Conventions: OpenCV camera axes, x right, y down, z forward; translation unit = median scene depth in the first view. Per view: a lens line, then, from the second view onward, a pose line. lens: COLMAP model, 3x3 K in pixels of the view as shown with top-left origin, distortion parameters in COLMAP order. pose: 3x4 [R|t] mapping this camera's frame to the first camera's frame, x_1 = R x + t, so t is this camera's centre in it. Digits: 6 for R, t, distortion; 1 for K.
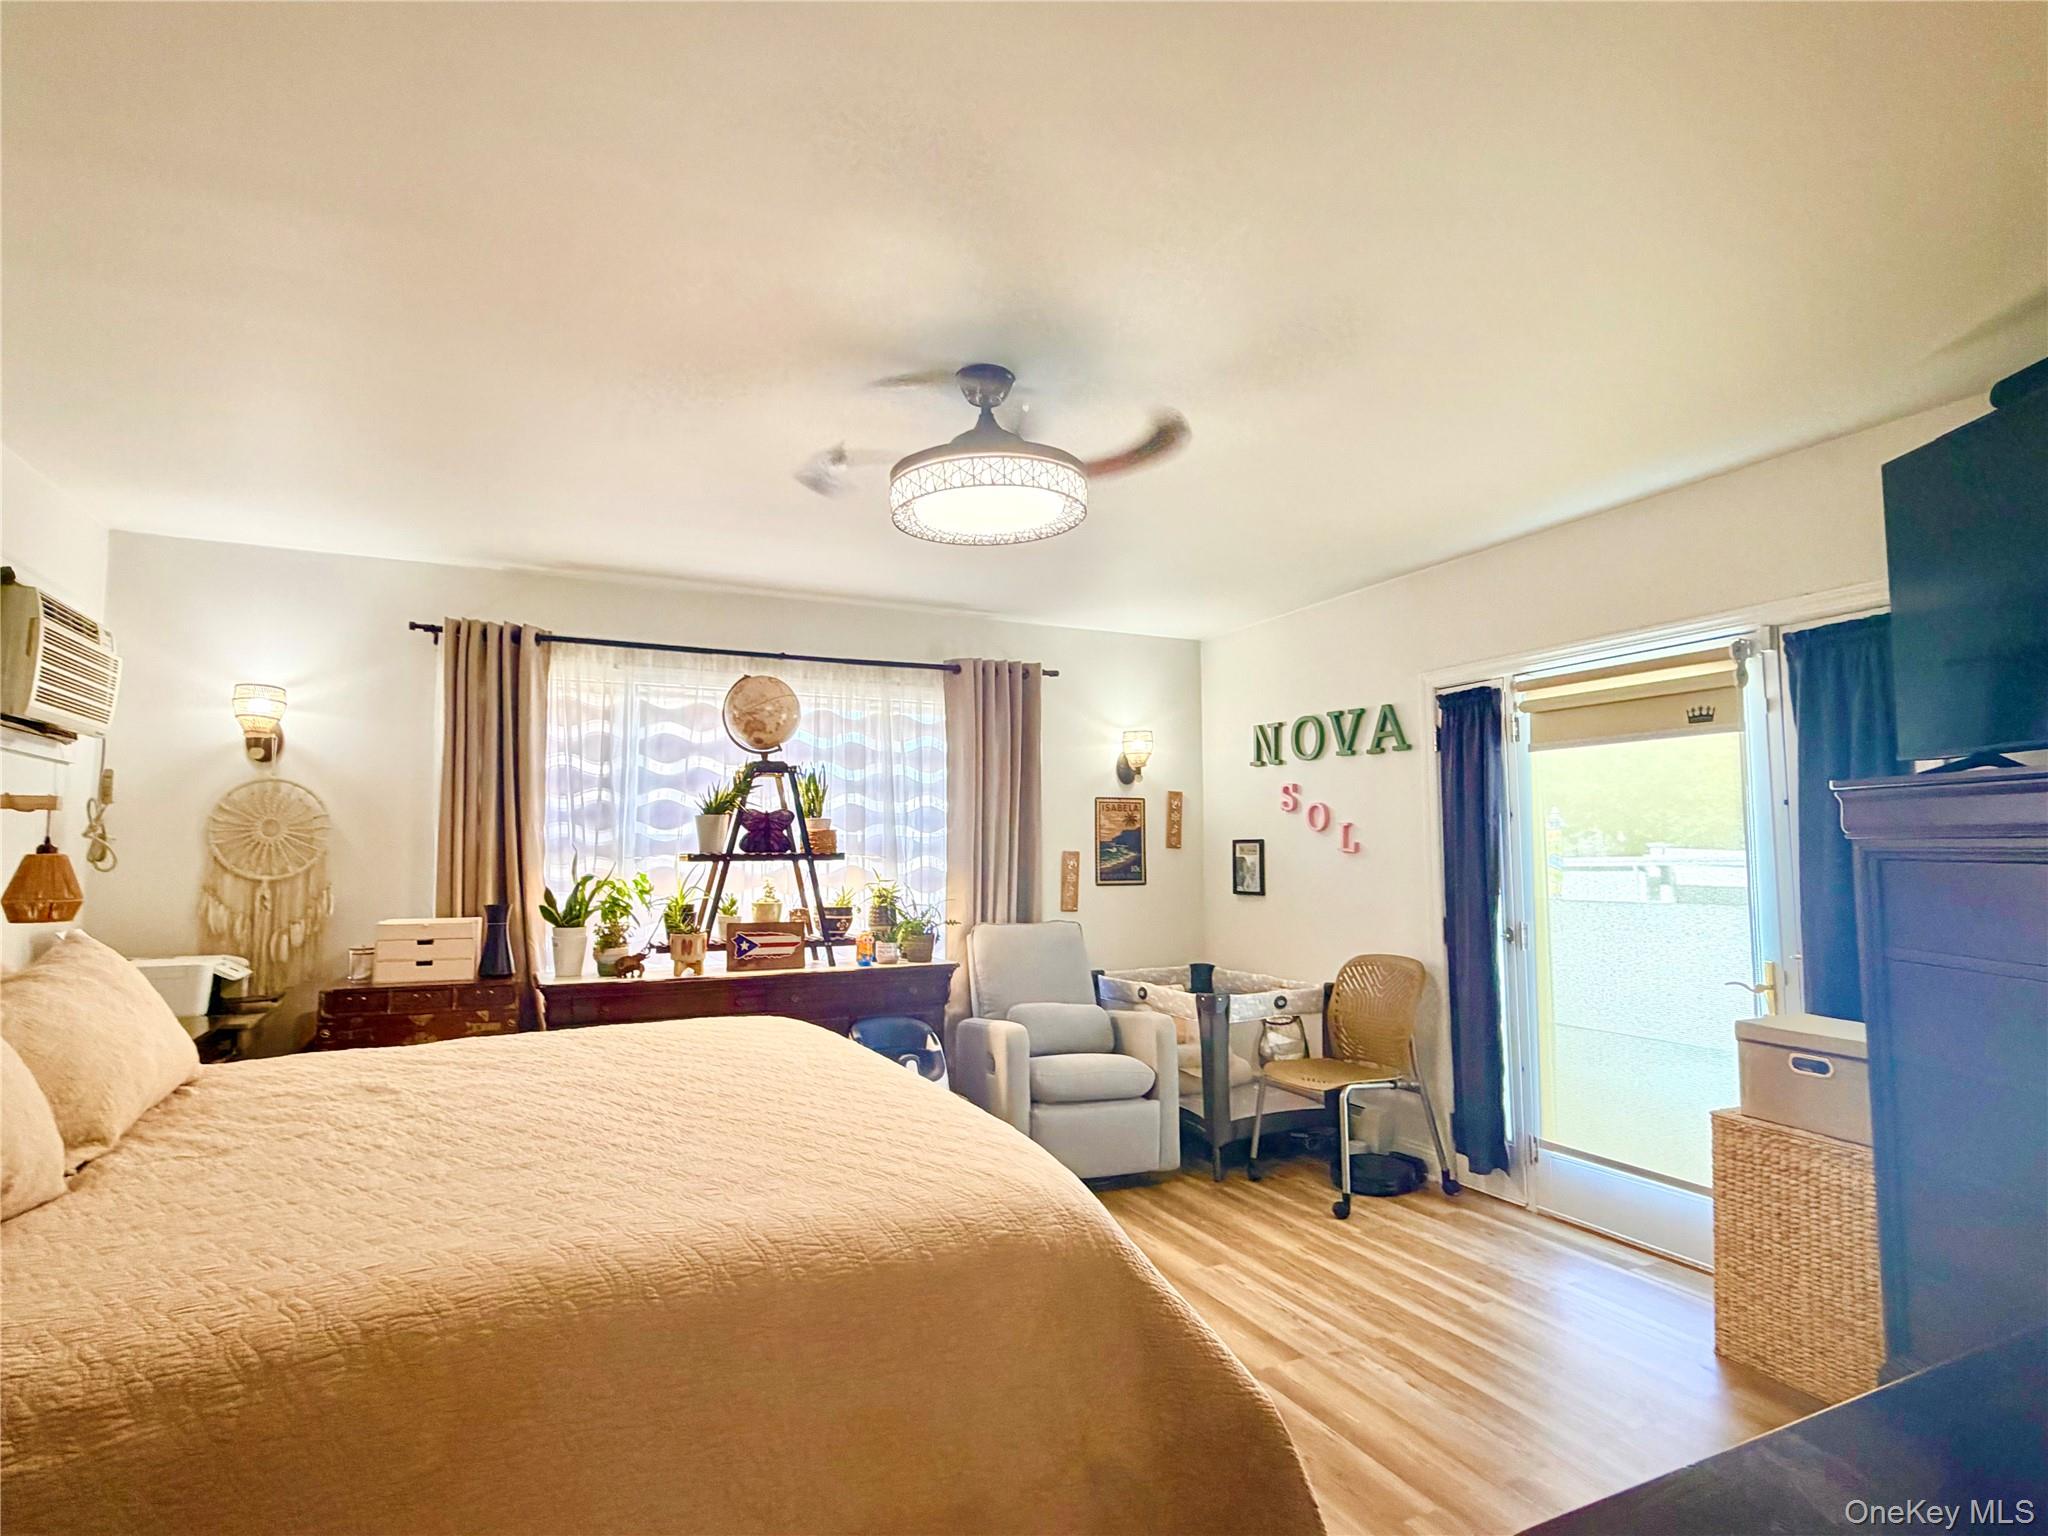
lens RADIAL K [[1073.4, 0, 1033.4], [0, 1073.4, 764.7], [0, 0, 1]] dist [0.004090, -0.000467]
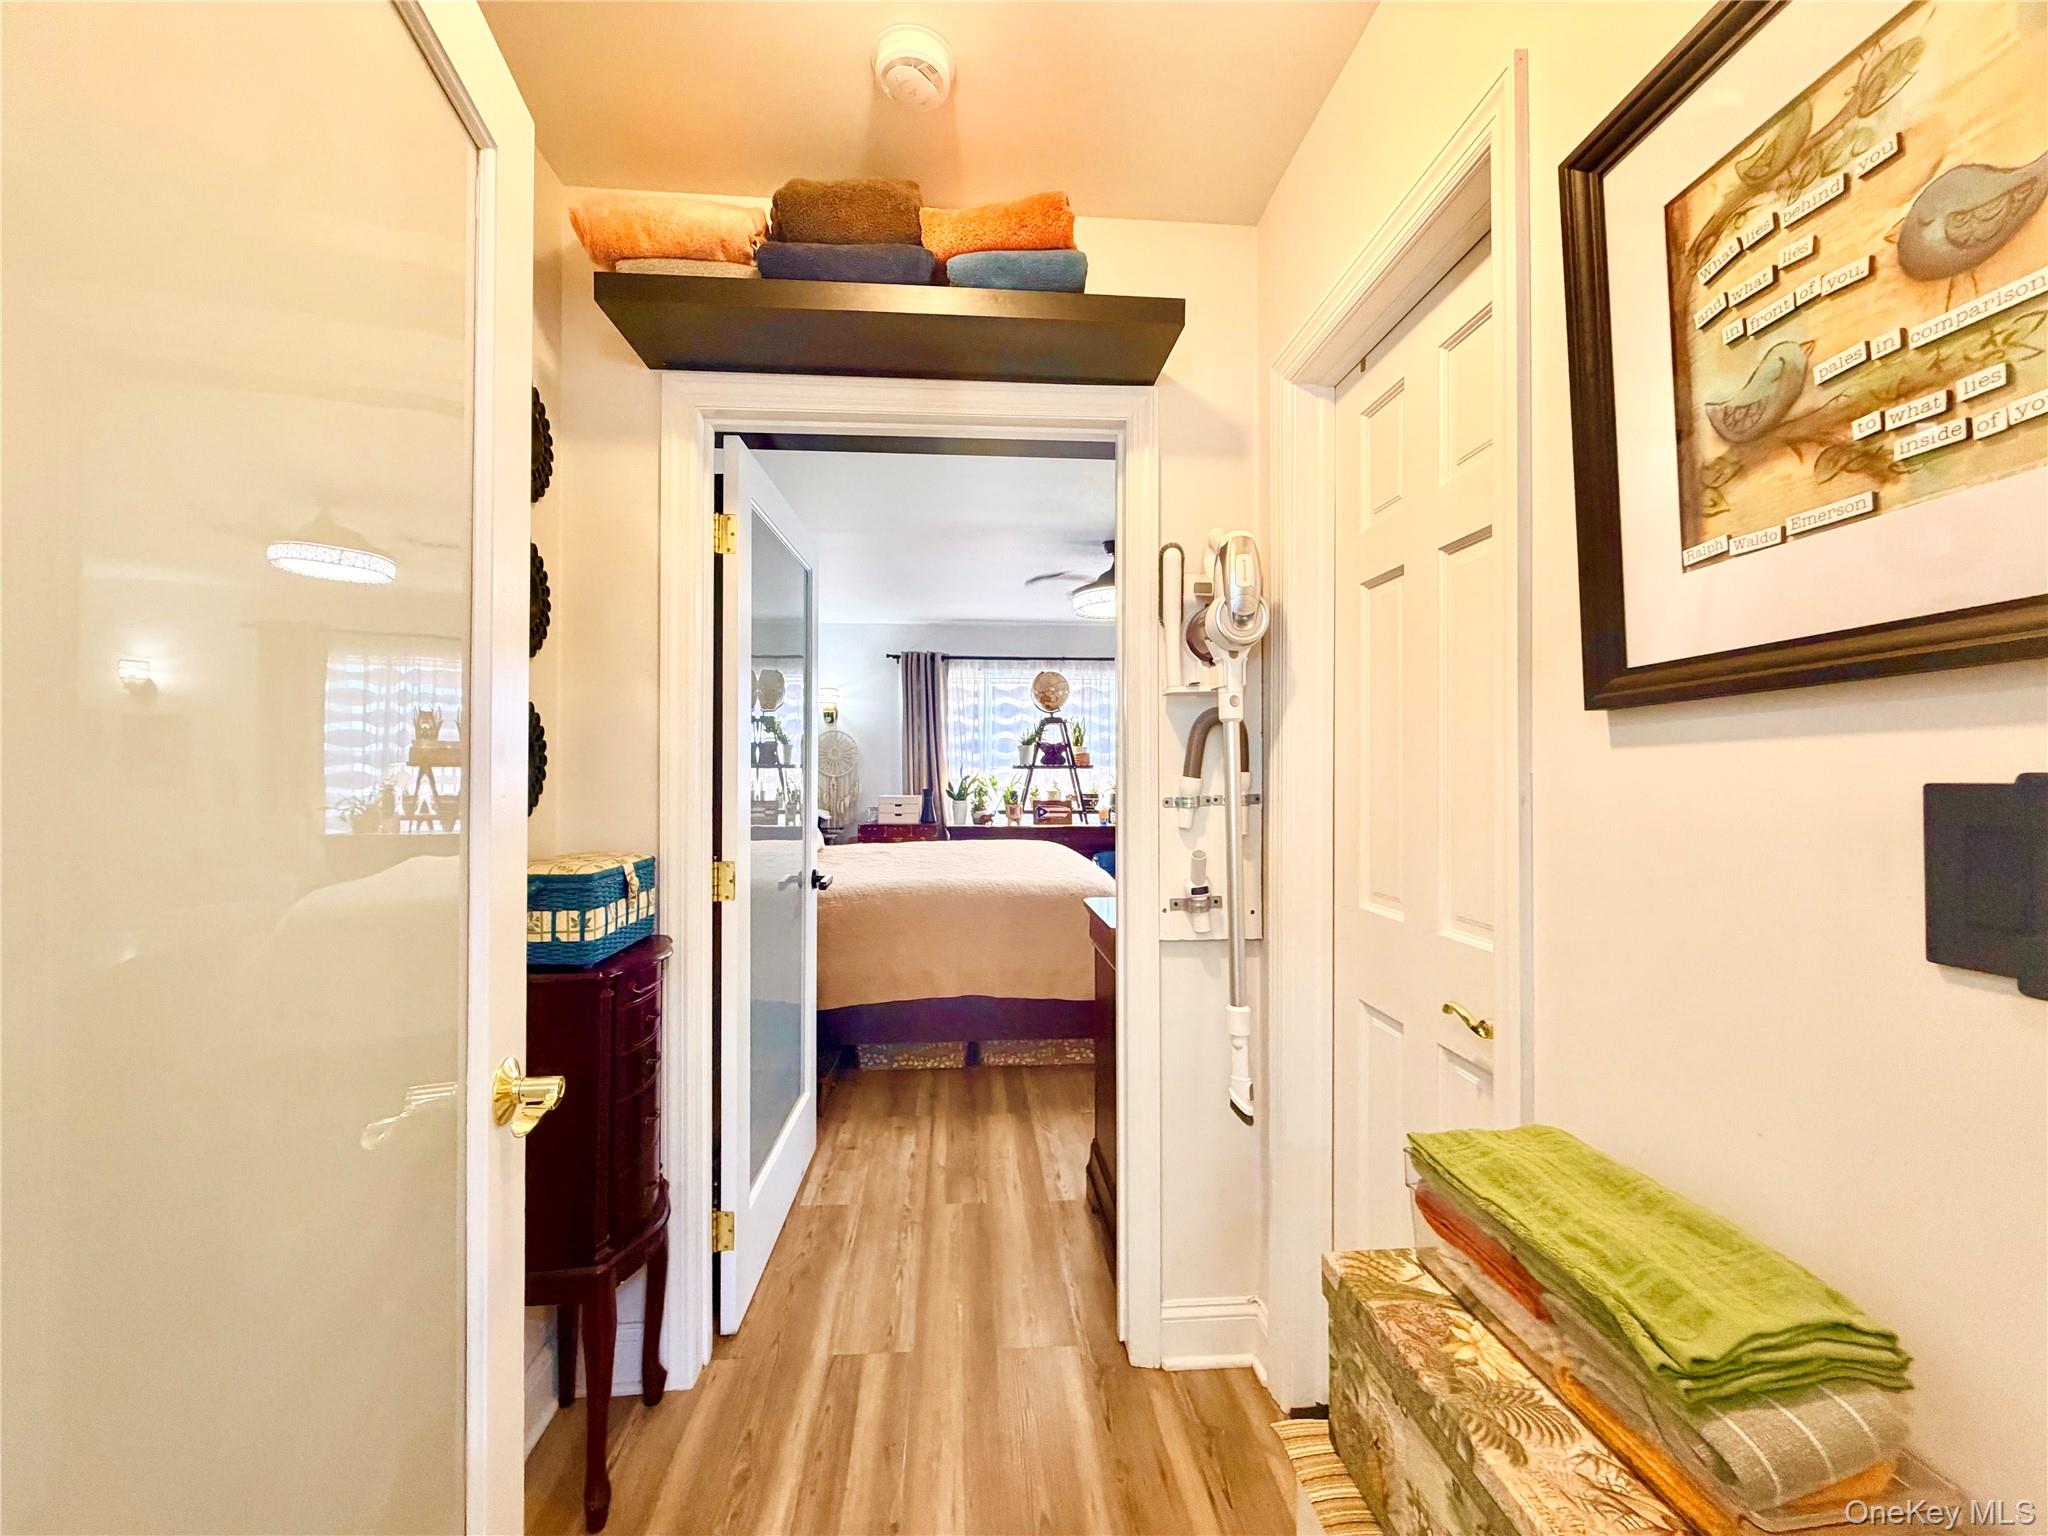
lens RADIAL K [[816.1, 0, 1022.8], [0, 816.1, 759.1], [0, 0, 1]] dist [0.003242, 0.000074]
pose [[0.934724, -0.001275, -0.355373, 0.225793], [0.026370, 0.997486, 0.065780, -0.026325], [0.354395, -0.070857, 0.932407, -0.390751]]
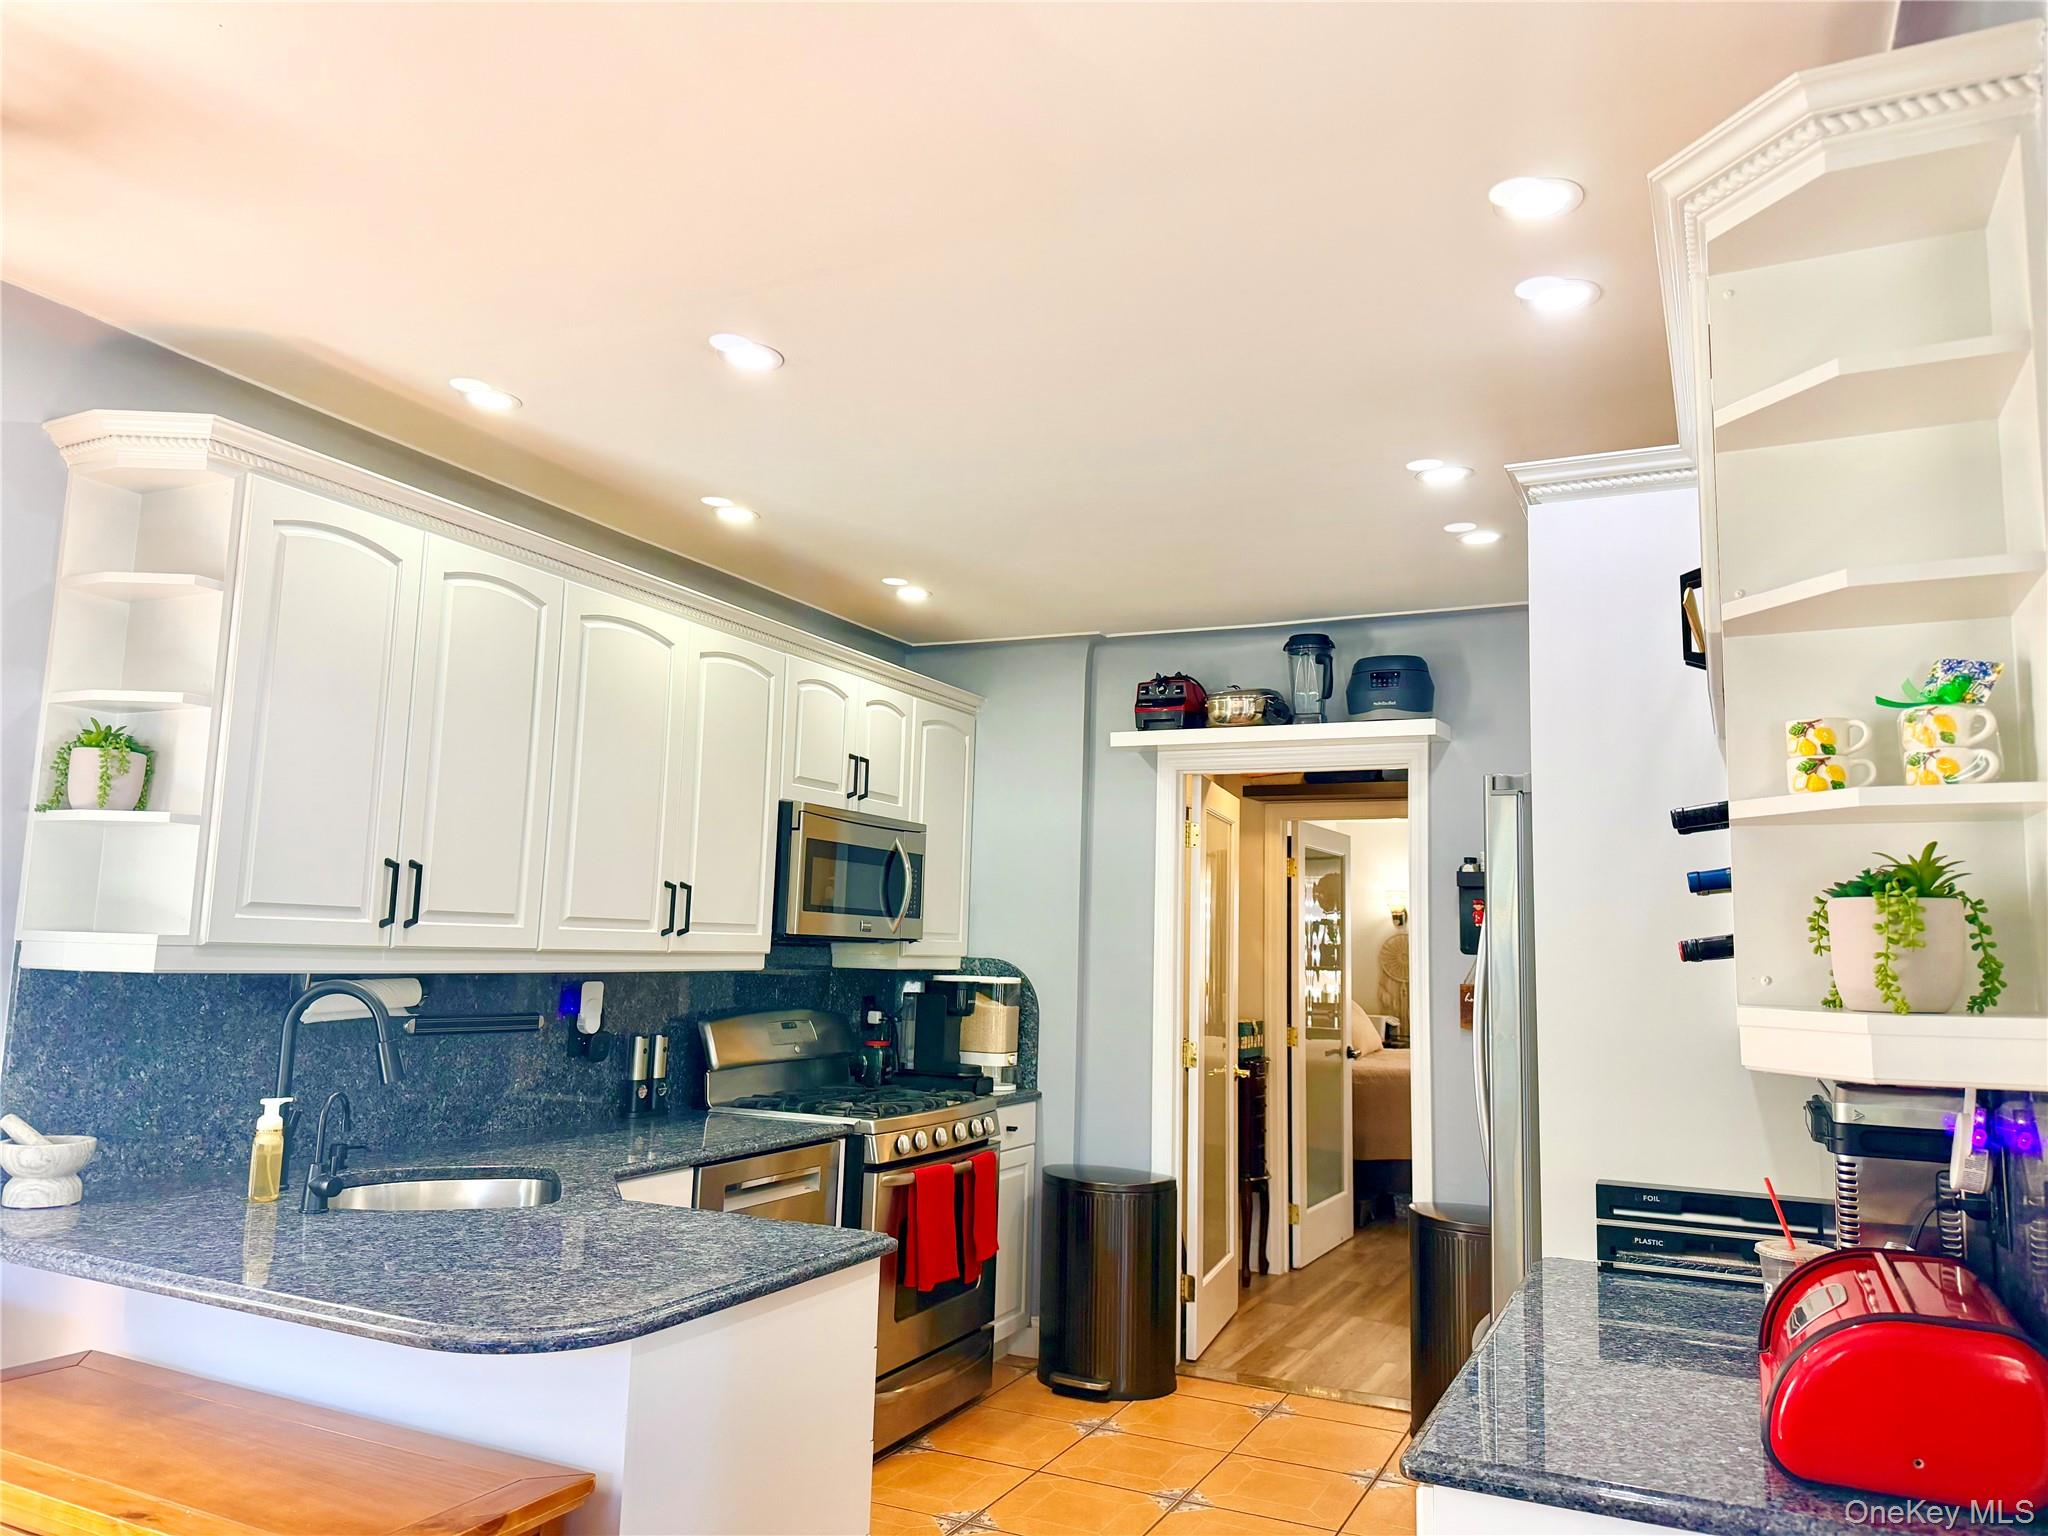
lens RADIAL K [[1434.5, 0, 1026.8], [0, 1434.5, 767.3], [0, 0, 1]] dist [0.004510, -0.011318]
pose [[0.622750, -0.082608, -0.778048, 0.966263], [0.040202, 0.996476, -0.073621, -0.123943], [0.781387, 0.014569, 0.623876, -1.233438]]
